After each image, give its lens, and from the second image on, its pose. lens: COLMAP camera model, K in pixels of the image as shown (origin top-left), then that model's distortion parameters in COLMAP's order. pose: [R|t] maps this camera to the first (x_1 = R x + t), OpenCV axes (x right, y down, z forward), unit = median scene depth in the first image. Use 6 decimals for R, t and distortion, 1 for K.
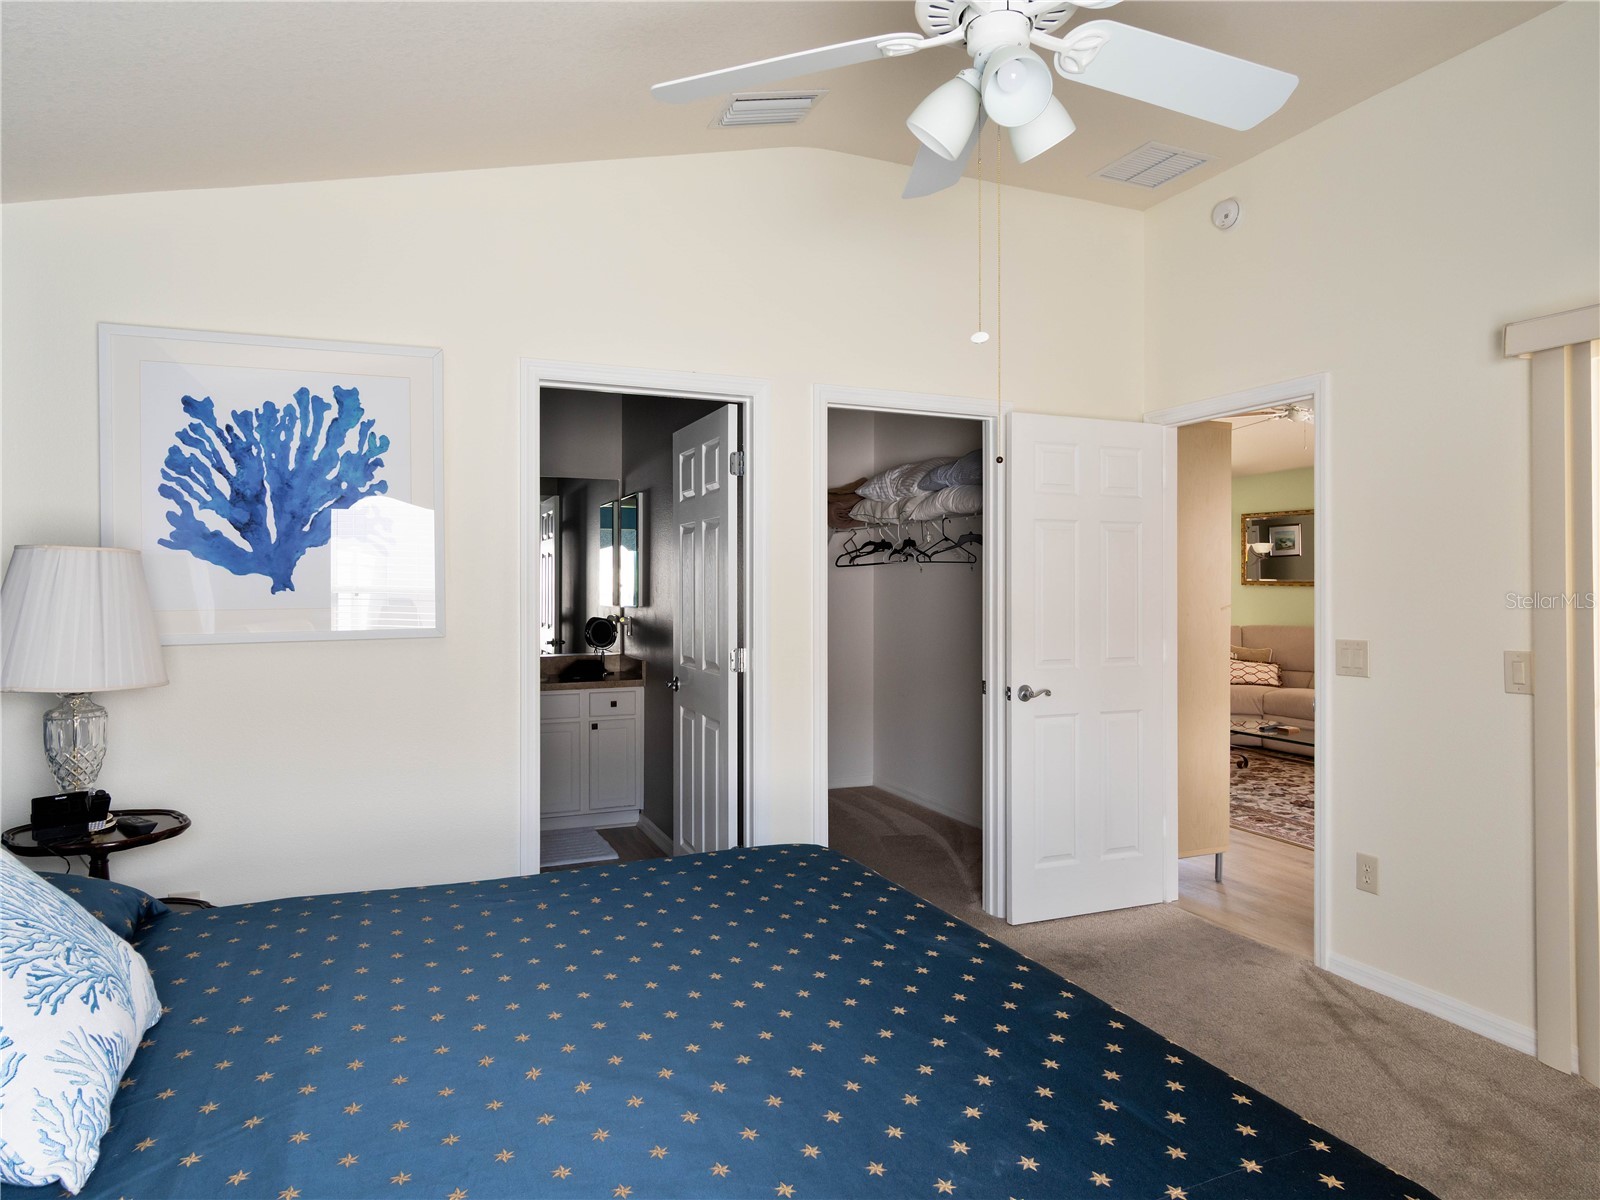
lens RADIAL K [[958.6, 0, 800.0], [0, 958.6, 600.0], [0, 0, 1]] dist [-0.000934, -0.000186]
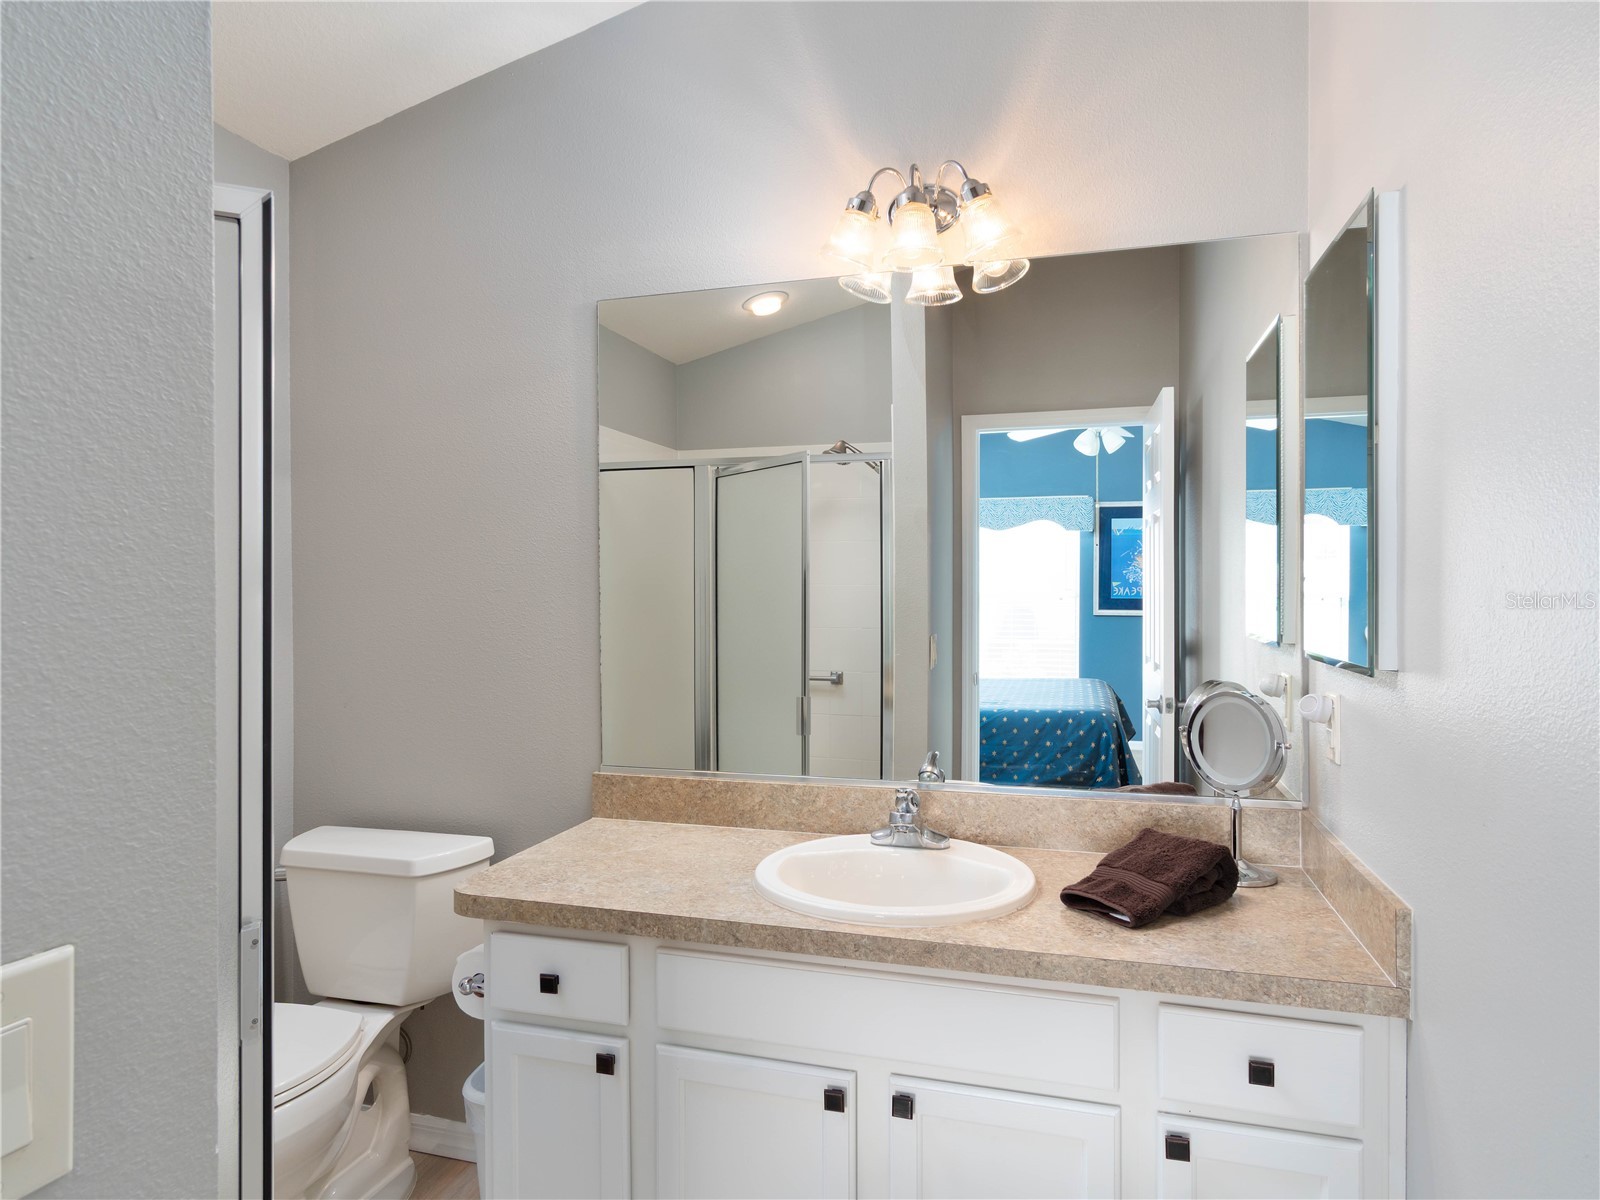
lens RADIAL K [[958.6, 0, 800.0], [0, 958.6, 600.0], [0, 0, 1]] dist [-0.000934, -0.000186]
pose [[0.778572, 0.005123, -0.627534, -0.120736], [-0.007999, 0.999966, -0.001761, -0.007953], [0.627504, 0.006390, 0.778587, 0.664072]]
